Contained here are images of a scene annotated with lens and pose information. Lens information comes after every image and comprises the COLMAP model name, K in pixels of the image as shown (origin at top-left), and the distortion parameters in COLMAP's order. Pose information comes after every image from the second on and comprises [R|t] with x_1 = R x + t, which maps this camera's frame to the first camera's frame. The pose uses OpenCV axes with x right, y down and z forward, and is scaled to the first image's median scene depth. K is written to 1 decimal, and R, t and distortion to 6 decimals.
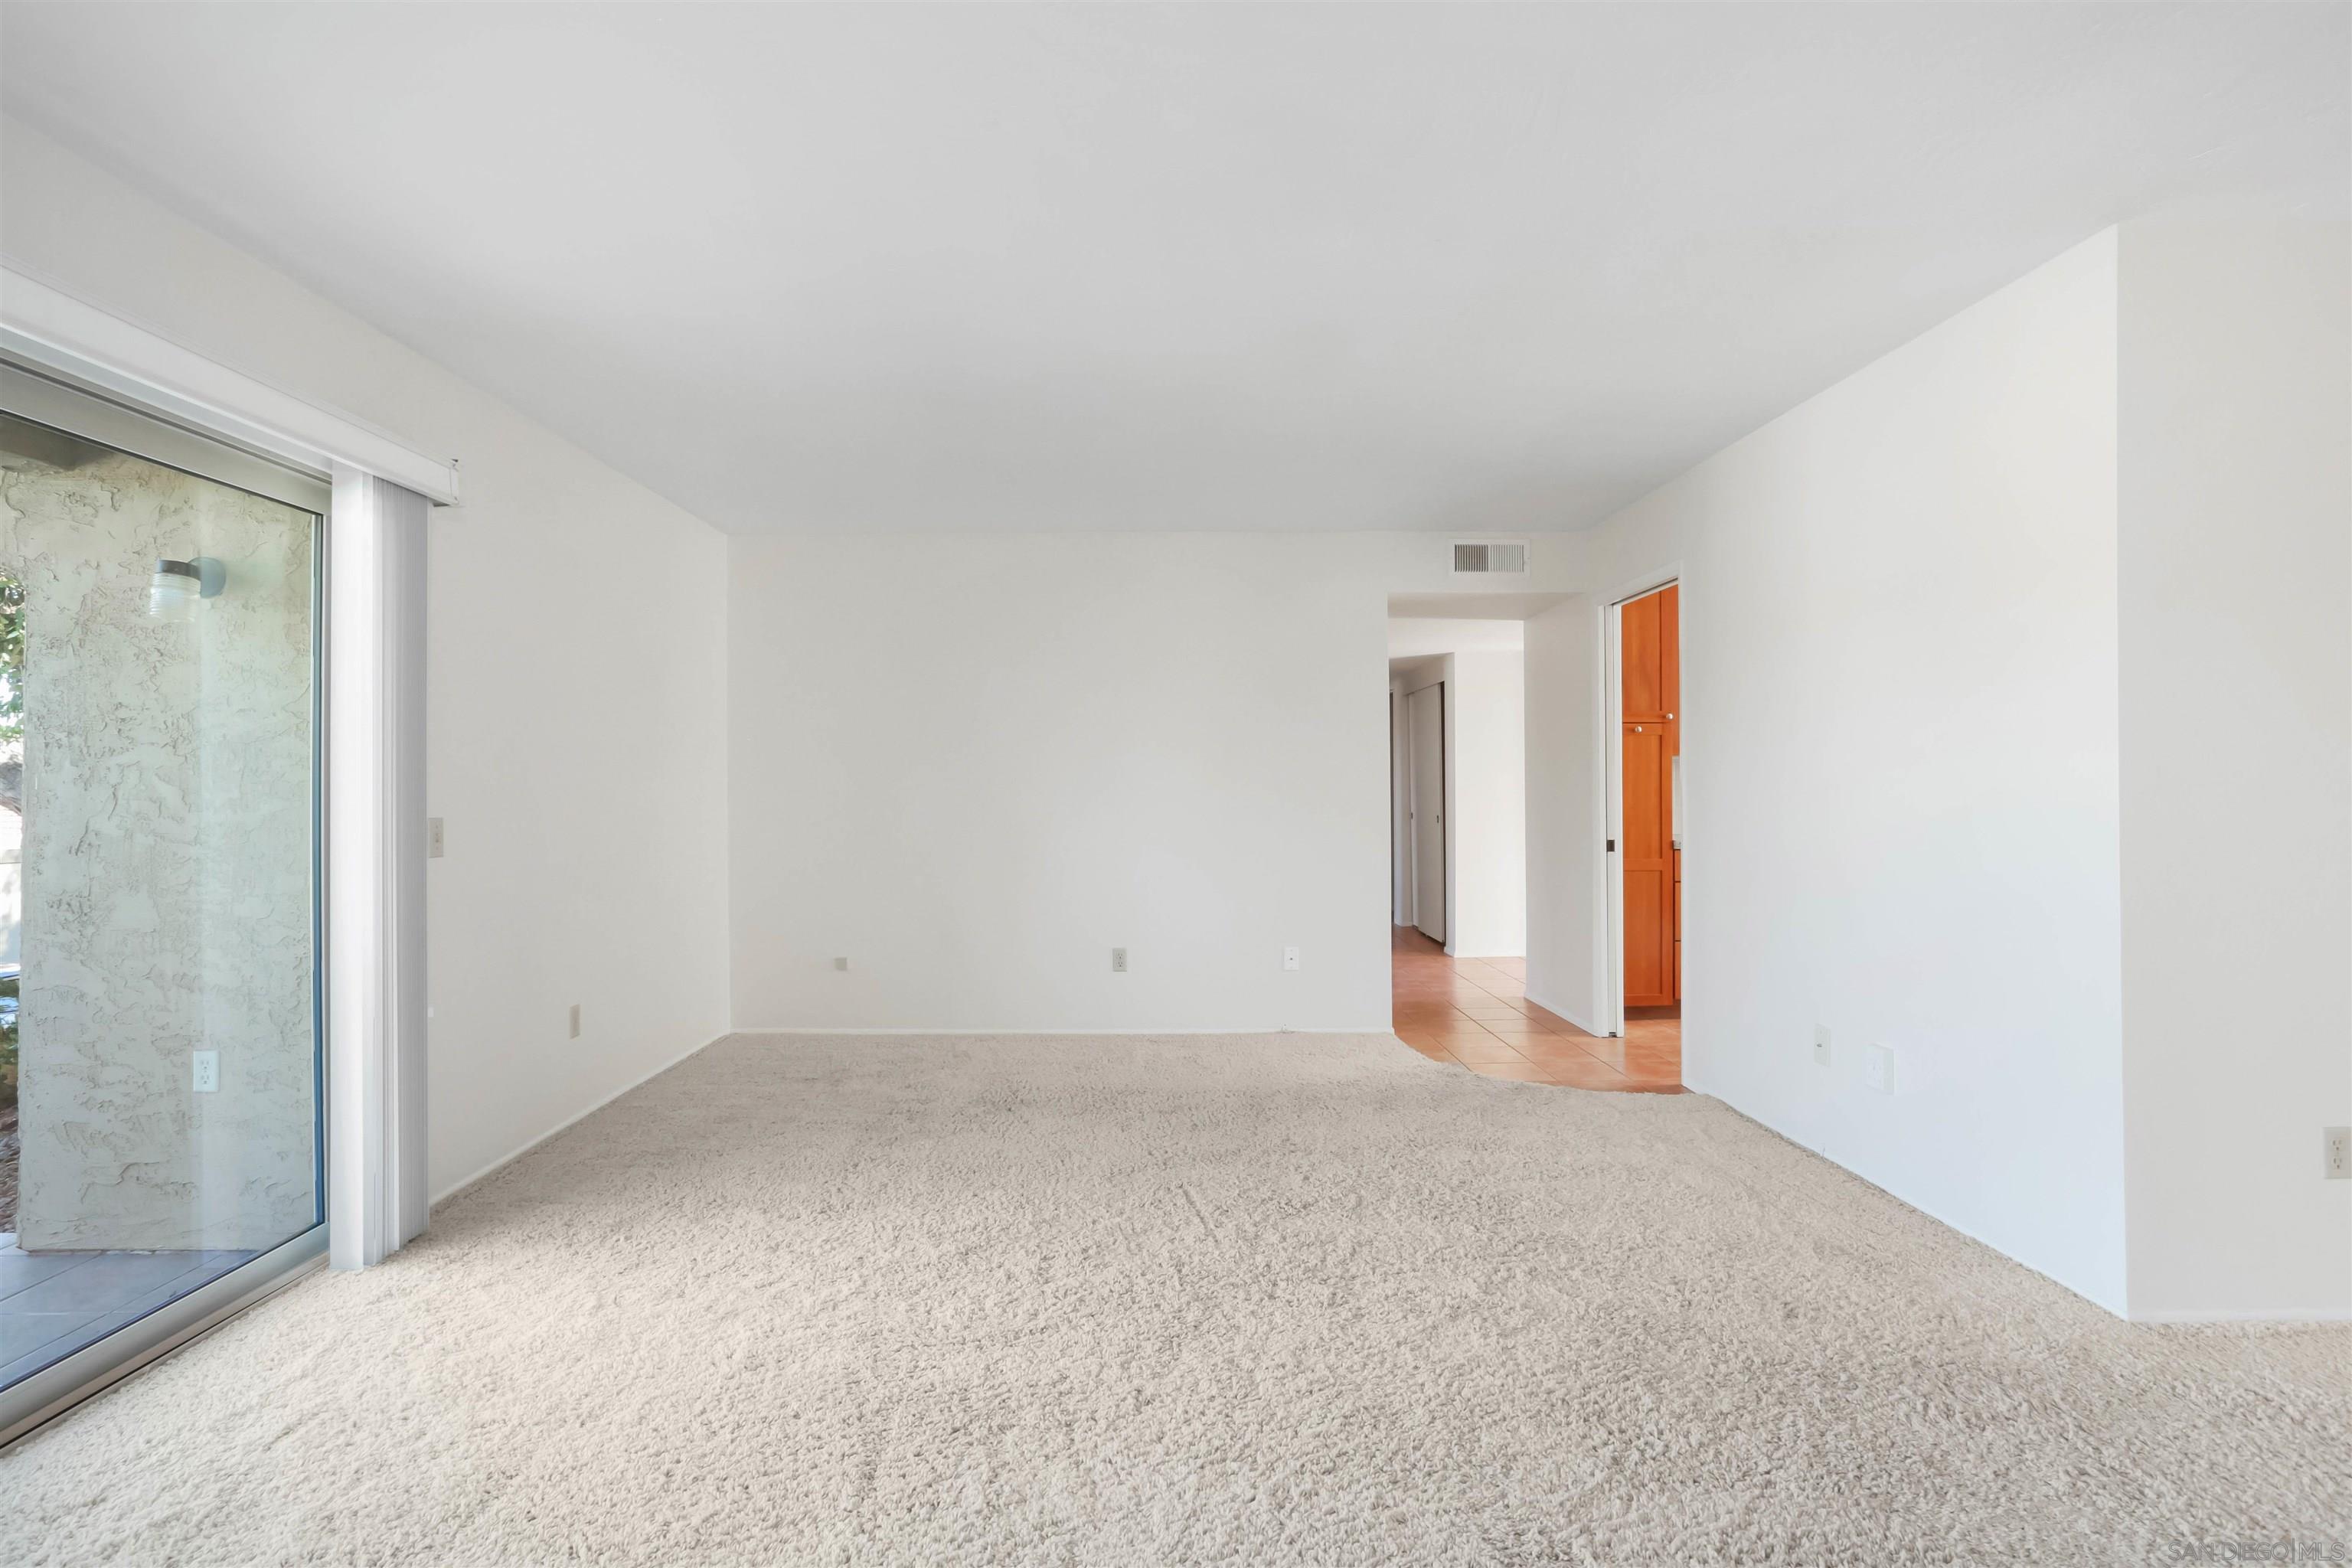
lens RADIAL K [[1139.2, 0, 1170.5], [0, 1139.2, 778.0], [0, 0, 1]] dist [-0.077384, 0.028169]
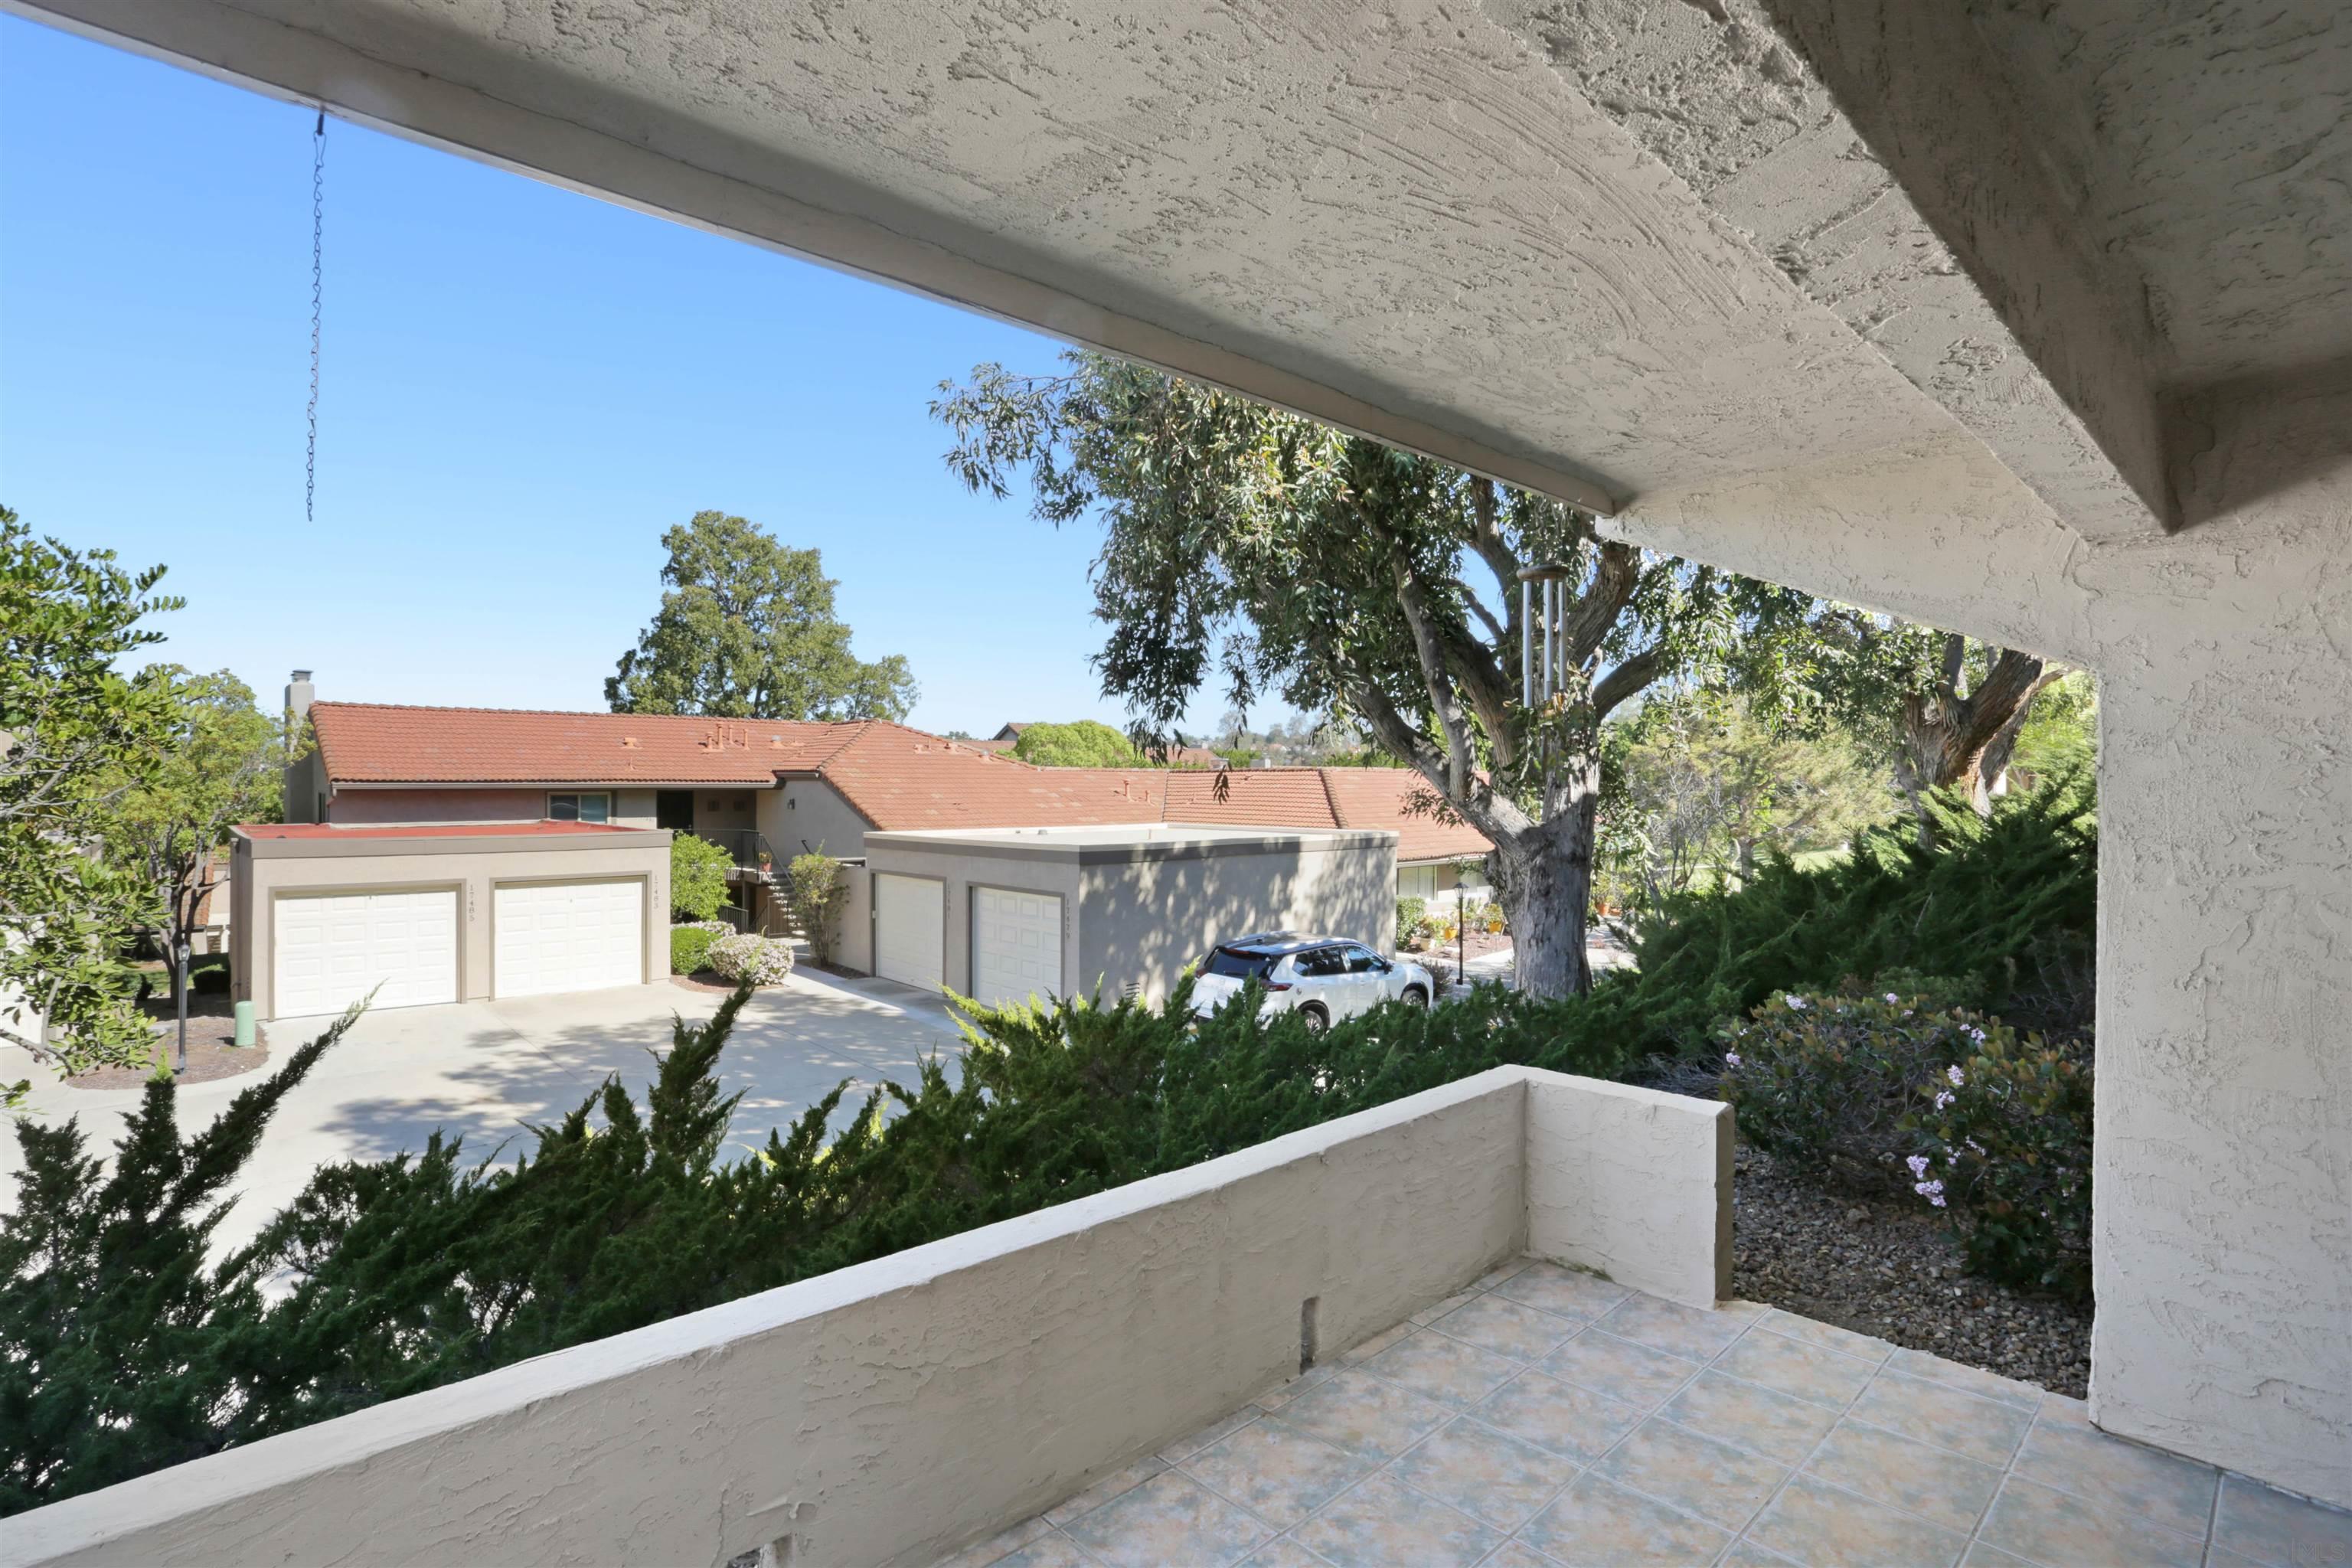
lens RADIAL K [[1139.2, 0, 1147.3], [0, 1139.2, 776.2], [0, 0, 1]] dist [-0.077384, 0.028169]
pose [[0.664902, 0.002374, -0.746927, -0.917716], [-0.000471, 0.999996, 0.002758, -0.098072], [0.746931, -0.001482, 0.664900, -0.169779]]
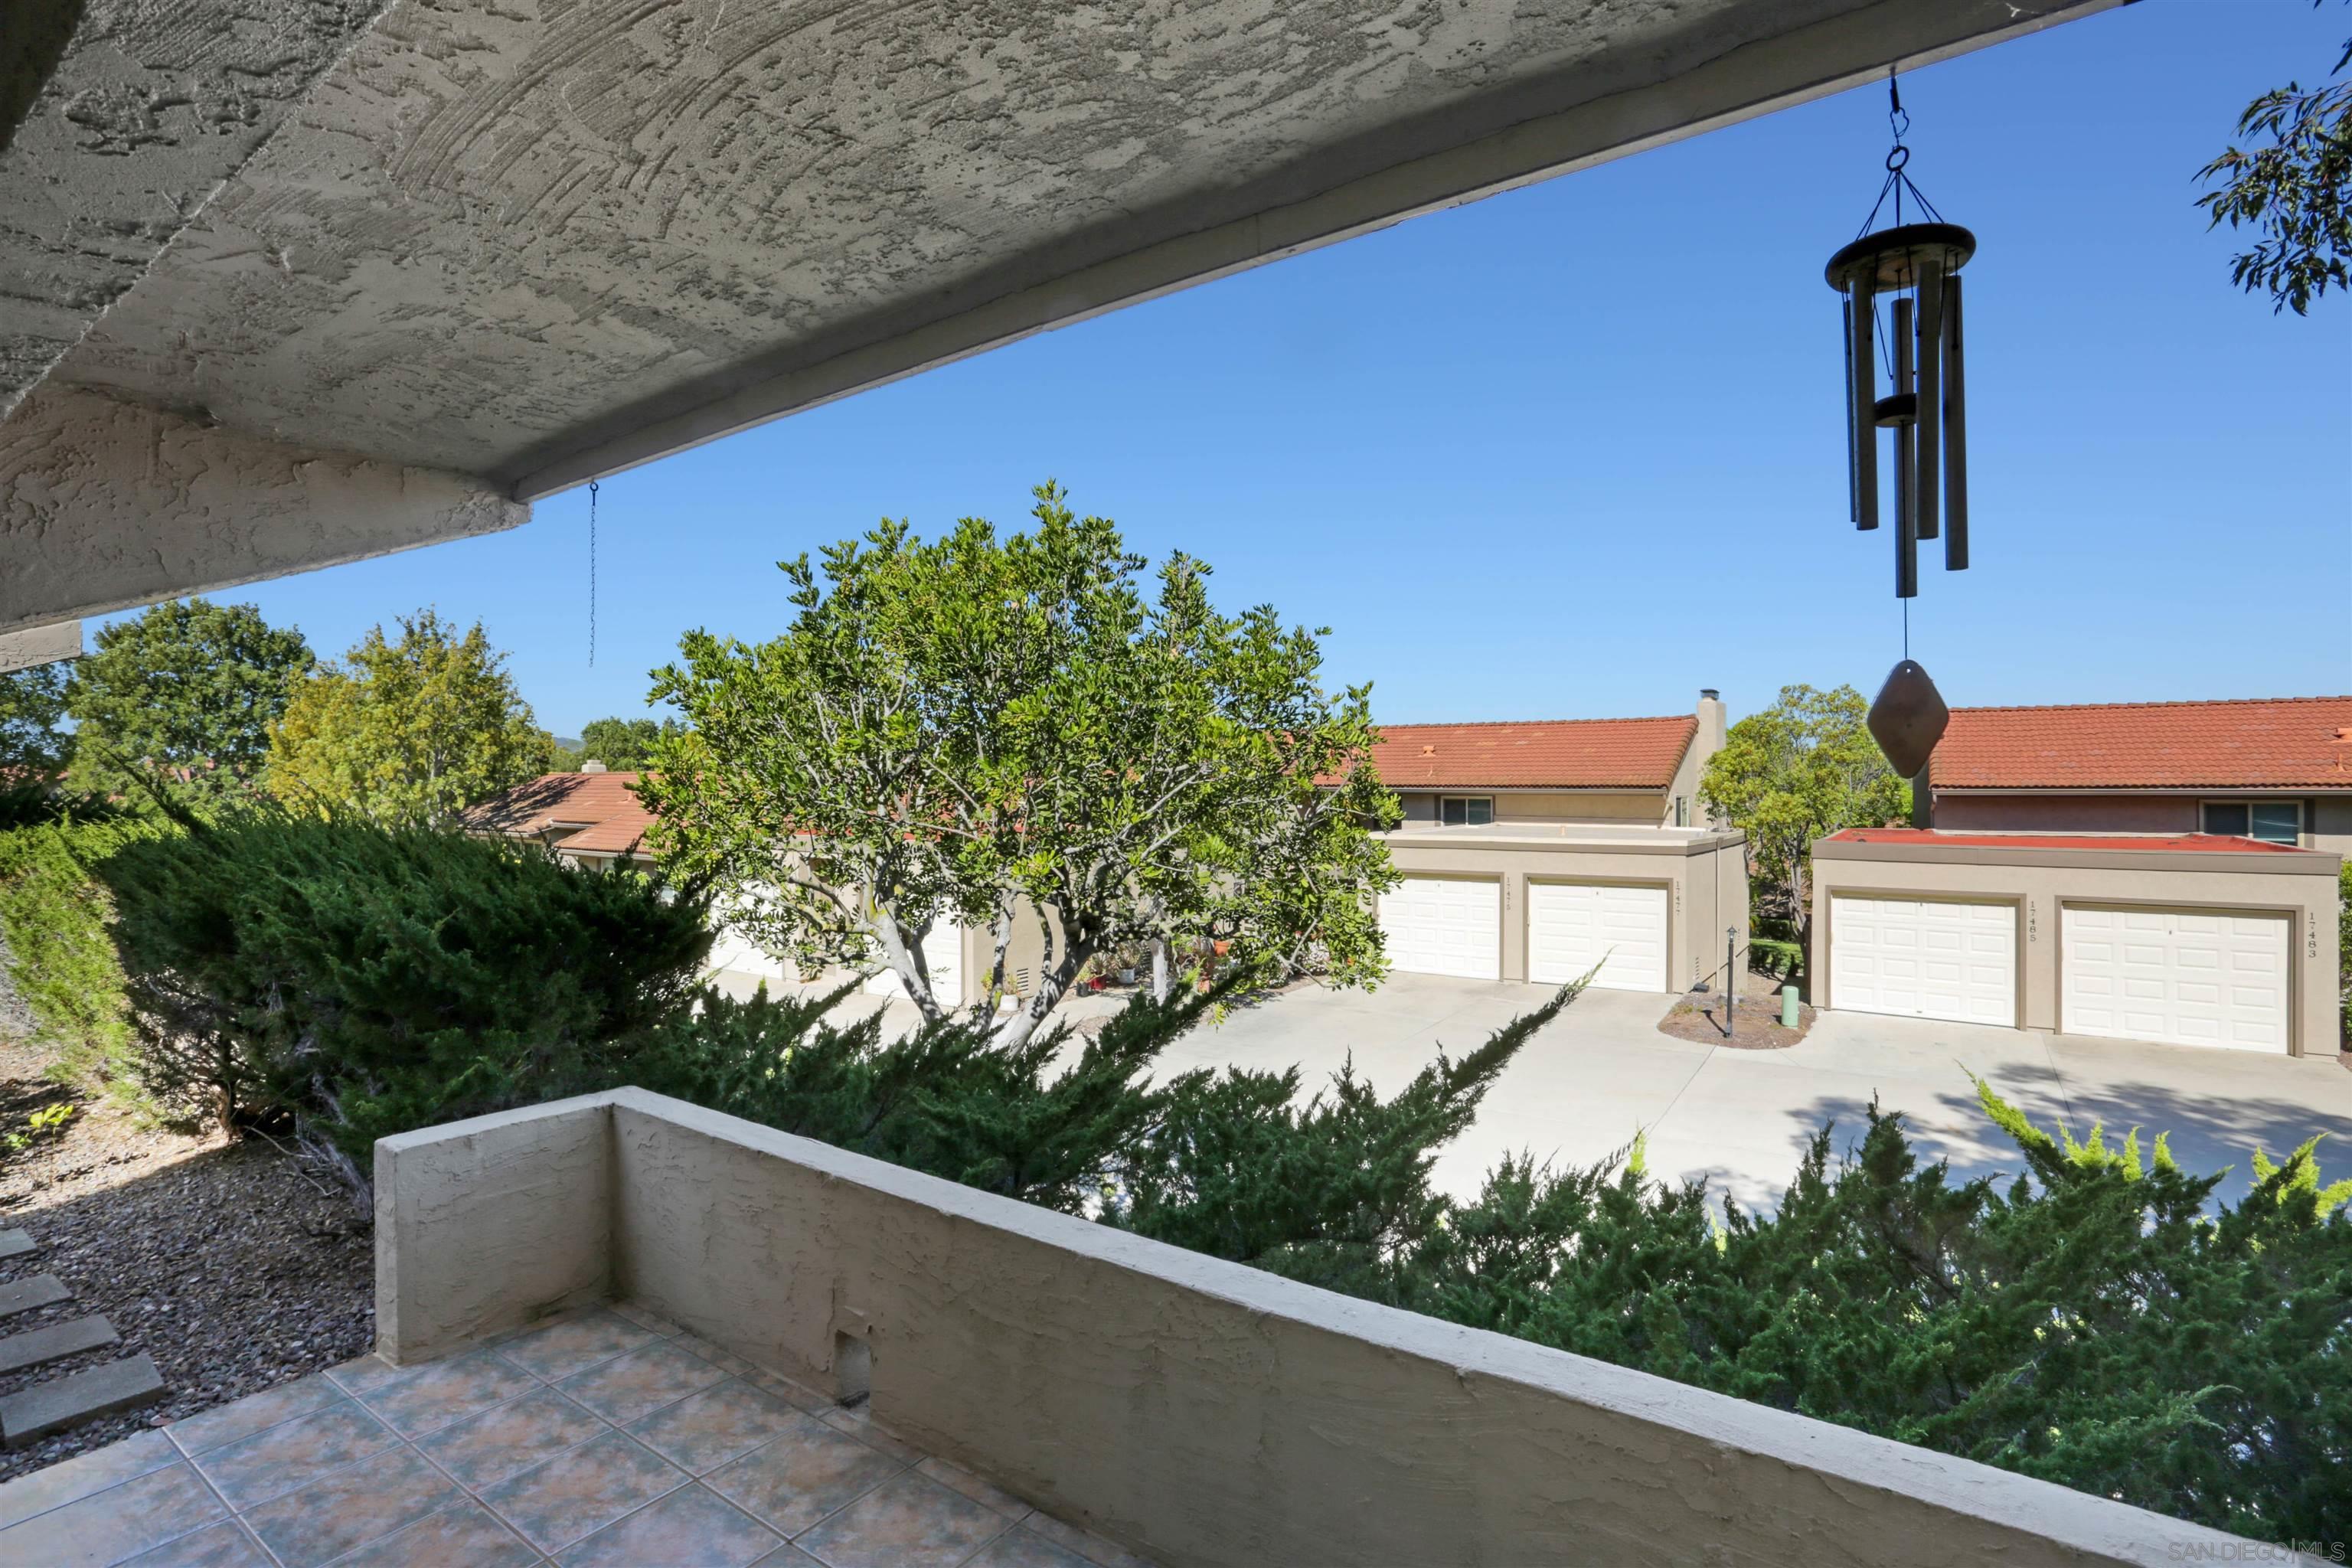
lens RADIAL K [[1139.2, 0, 1153.0], [0, 1139.2, 780.0], [0, 0, 1]] dist [-0.077384, 0.028169]
pose [[-0.582536, -0.000095, -0.812805, -0.957533], [0.008522, 0.999944, -0.006224, -0.089038], [0.812761, -0.010552, -0.582502, 0.857860]]
